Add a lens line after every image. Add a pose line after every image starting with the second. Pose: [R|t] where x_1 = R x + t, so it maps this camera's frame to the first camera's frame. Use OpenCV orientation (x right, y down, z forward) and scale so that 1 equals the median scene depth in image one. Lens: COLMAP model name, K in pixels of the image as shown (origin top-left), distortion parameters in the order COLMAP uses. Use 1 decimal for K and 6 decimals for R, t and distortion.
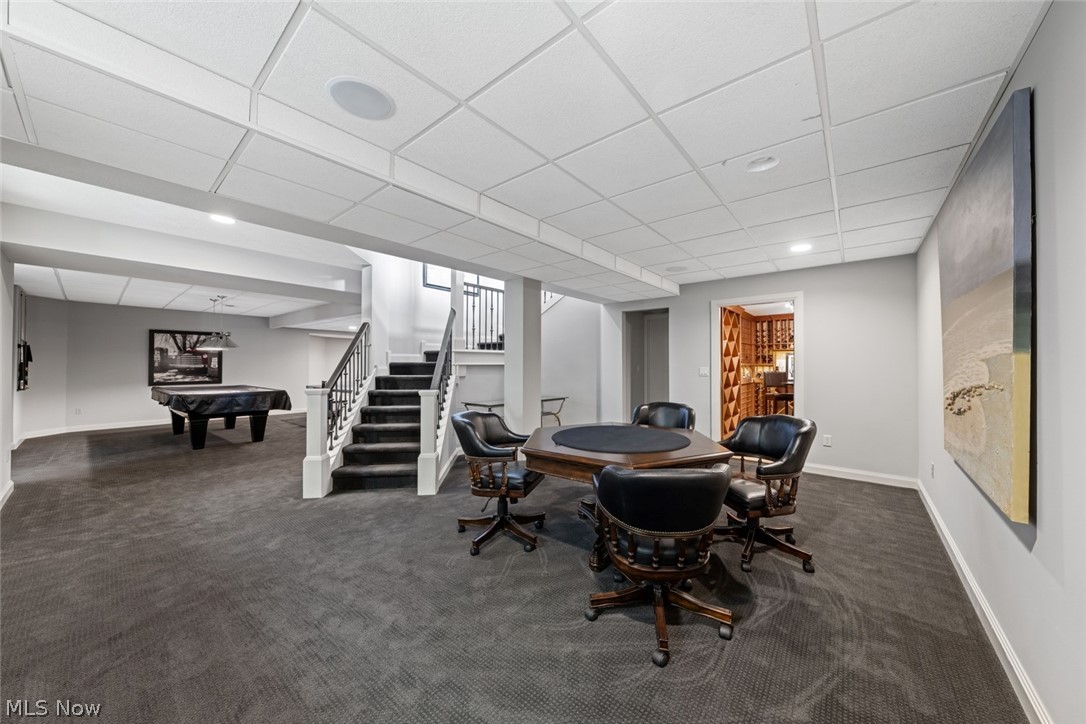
lens RADIAL K [[373.7, 0, 546.2], [0, 373.7, 362.2], [0, 0, 1]] dist [0.001412, 0.000212]
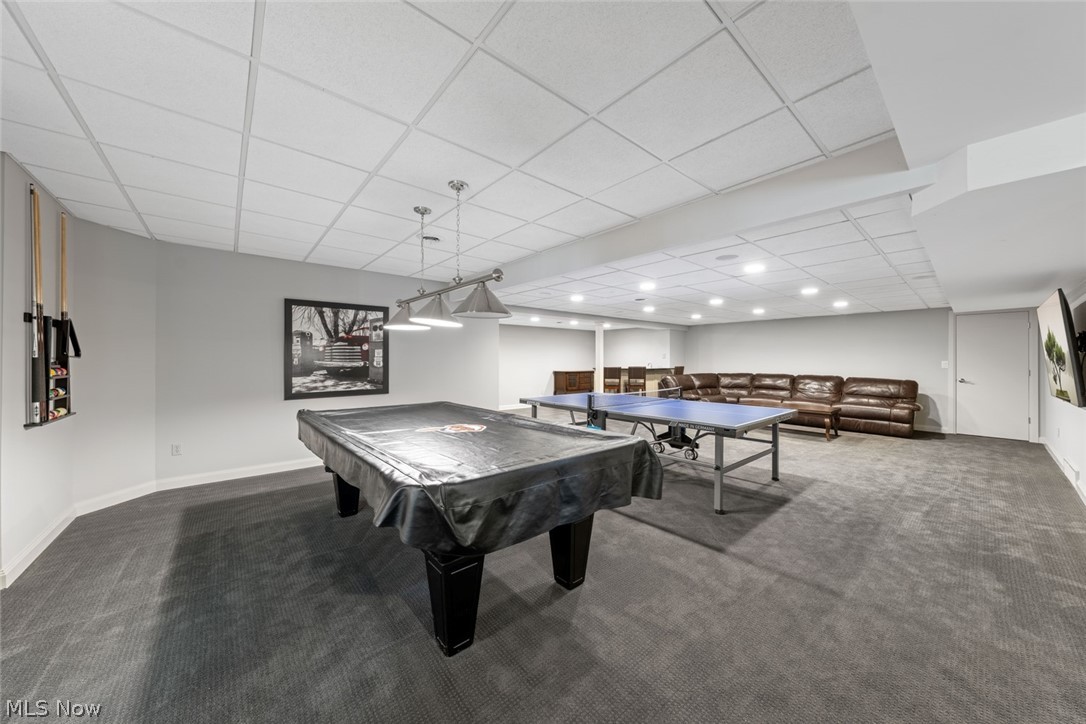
lens RADIAL K [[373.7, 0, 541.5], [0, 373.7, 361.6], [0, 0, 1]] dist [0.001412, 0.000212]
pose [[0.982499, -0.006288, -0.186162, -0.561388], [0.008203, 0.999921, 0.009518, 0.003575], [0.186088, -0.010879, 0.982473, 0.505663]]
